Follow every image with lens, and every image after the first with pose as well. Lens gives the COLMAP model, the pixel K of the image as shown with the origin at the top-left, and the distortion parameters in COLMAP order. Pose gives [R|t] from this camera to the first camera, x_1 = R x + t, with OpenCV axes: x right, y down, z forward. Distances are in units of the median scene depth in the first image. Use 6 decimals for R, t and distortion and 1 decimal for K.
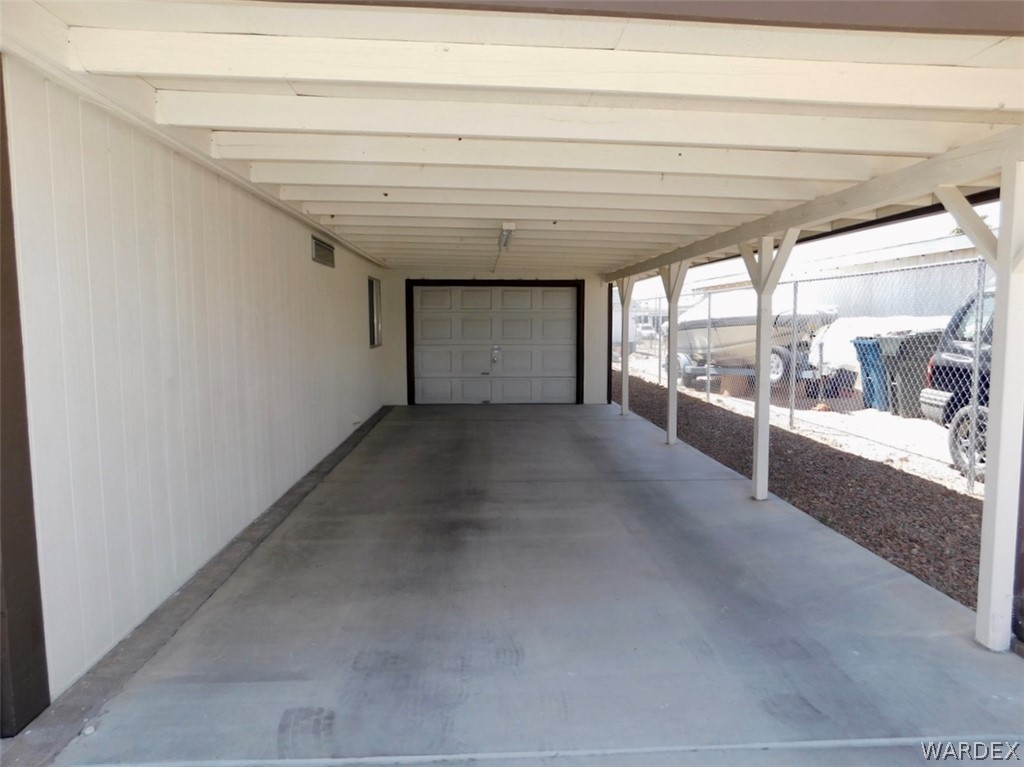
lens RADIAL K [[712.8, 0, 509.9], [0, 712.8, 389.2], [0, 0, 1]] dist [-0.064287, 0.058805]
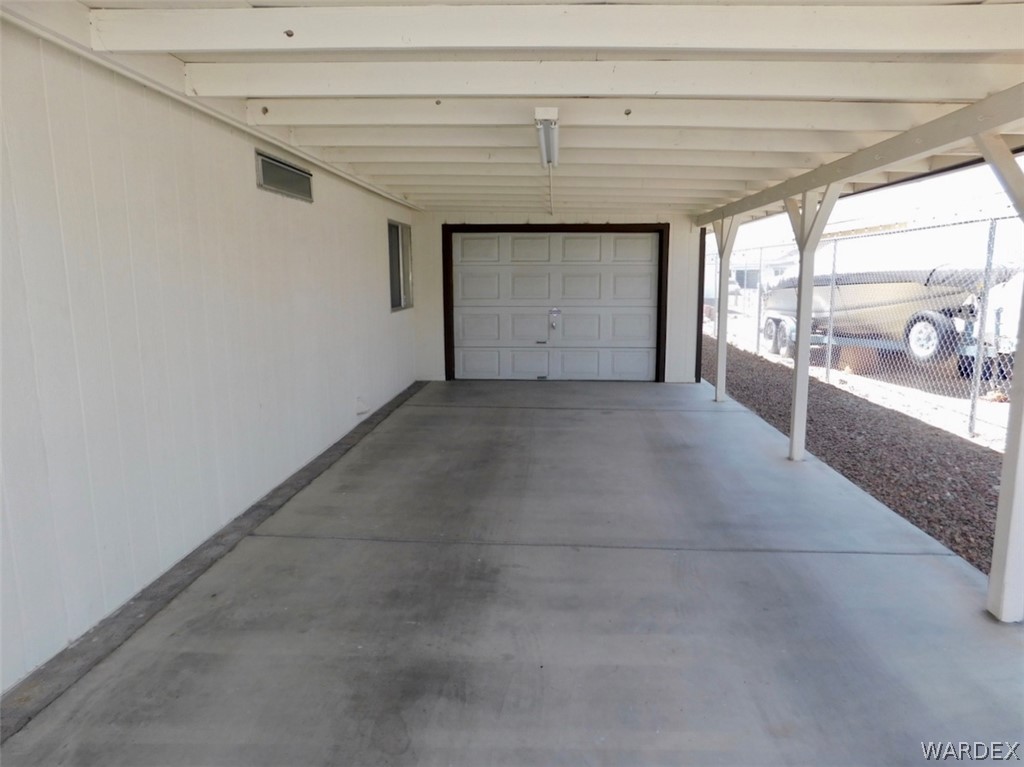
lens RADIAL K [[712.8, 0, 509.9], [0, 712.8, 389.2], [0, 0, 1]] dist [-0.064287, 0.058805]
pose [[0.994318, 0.016082, -0.105233, 0.017114], [-0.009246, 0.997834, 0.065123, -0.023690], [0.106052, -0.063780, 0.992313, 0.218299]]
